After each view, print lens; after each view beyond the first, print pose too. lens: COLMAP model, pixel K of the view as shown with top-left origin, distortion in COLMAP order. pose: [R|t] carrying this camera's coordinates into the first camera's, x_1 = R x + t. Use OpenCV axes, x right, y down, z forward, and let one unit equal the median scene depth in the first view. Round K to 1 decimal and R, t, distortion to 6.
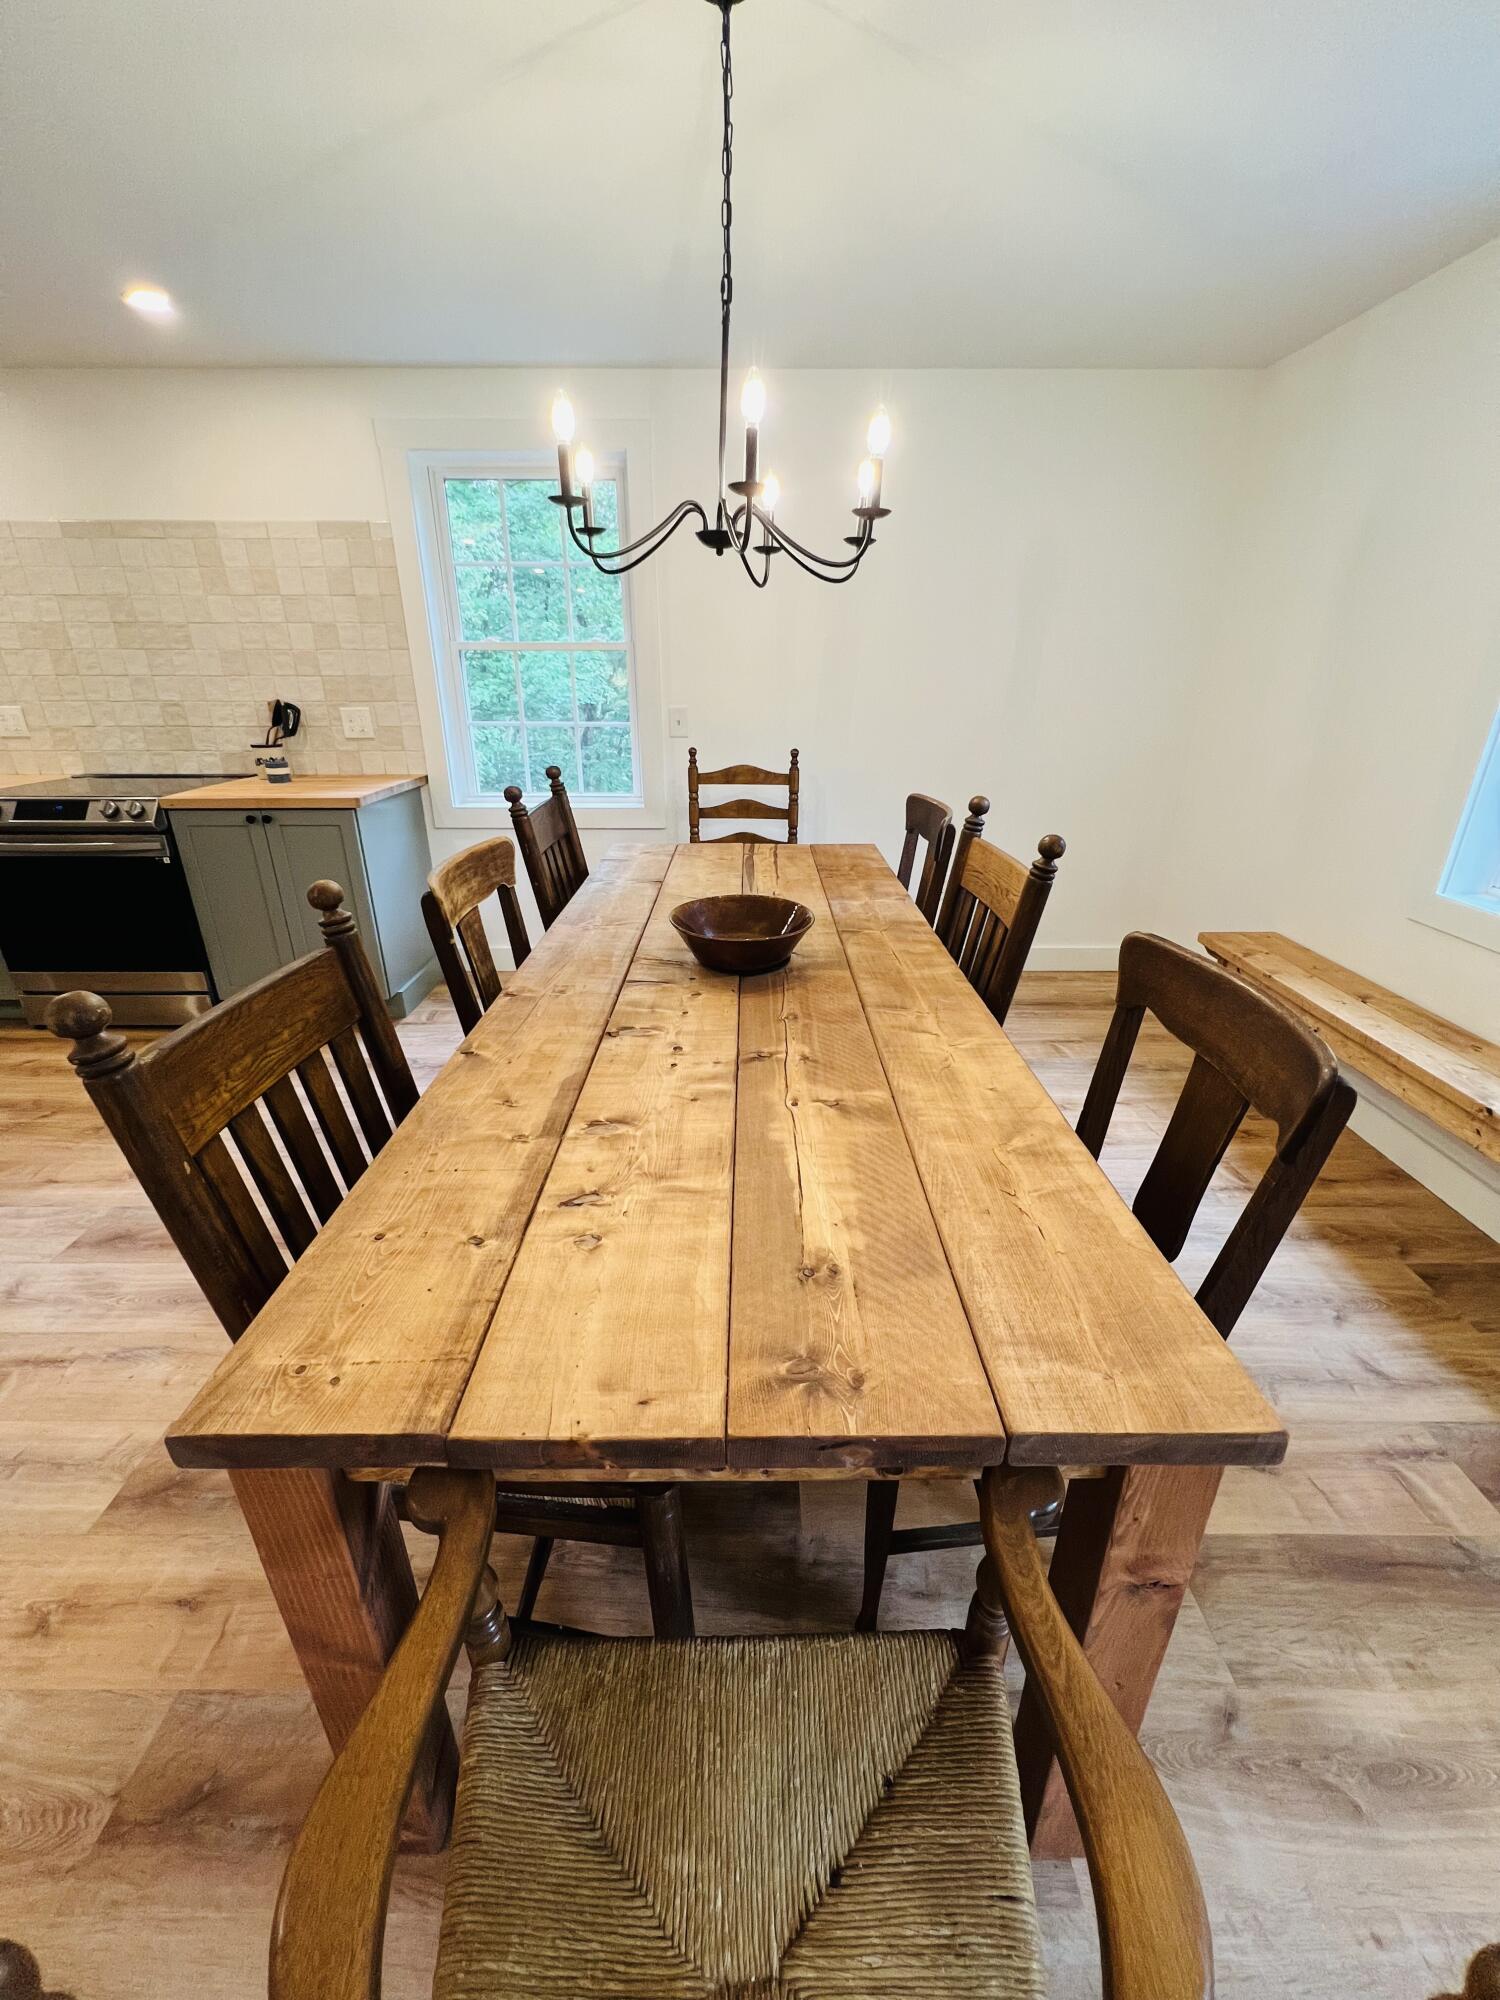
lens RADIAL K [[796.6, 0, 753.9], [0, 796.6, 995.9], [0, 0, 1]] dist [-0.002032, 0.001066]
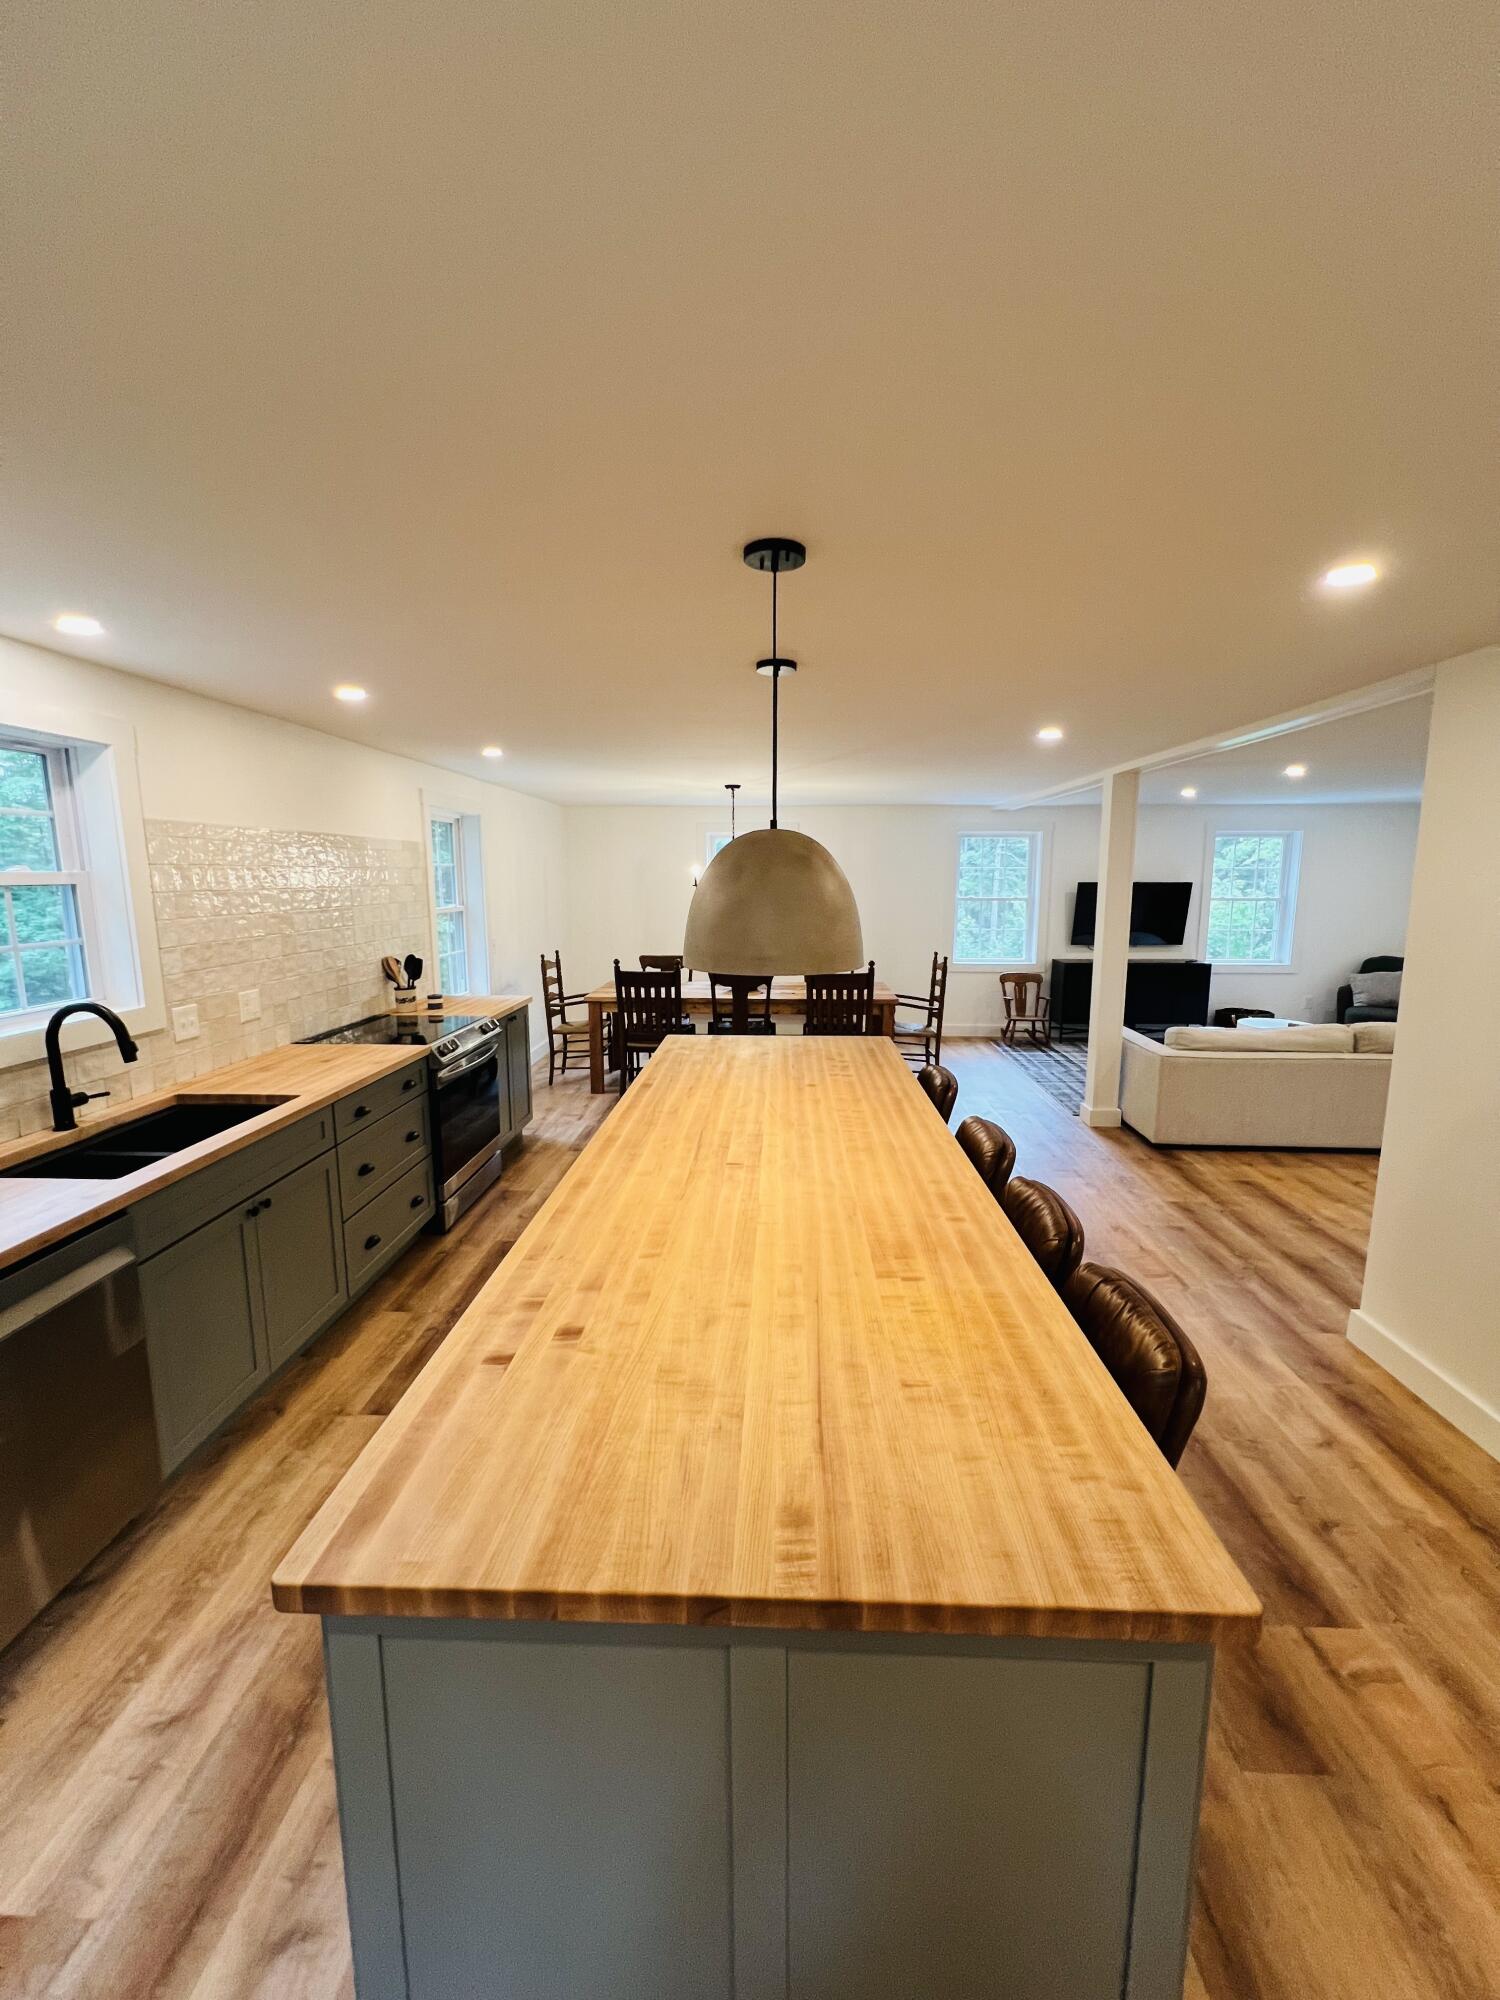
lens RADIAL K [[796.6, 0, 752.7], [0, 796.6, 989.6], [0, 0, 1]] dist [-0.002032, 0.001066]
pose [[0.039887, -0.142986, 0.988921, -1.935970], [0.379855, 0.917572, 0.117349, -0.247769], [-0.924186, 0.370966, 0.090914, 0.333950]]
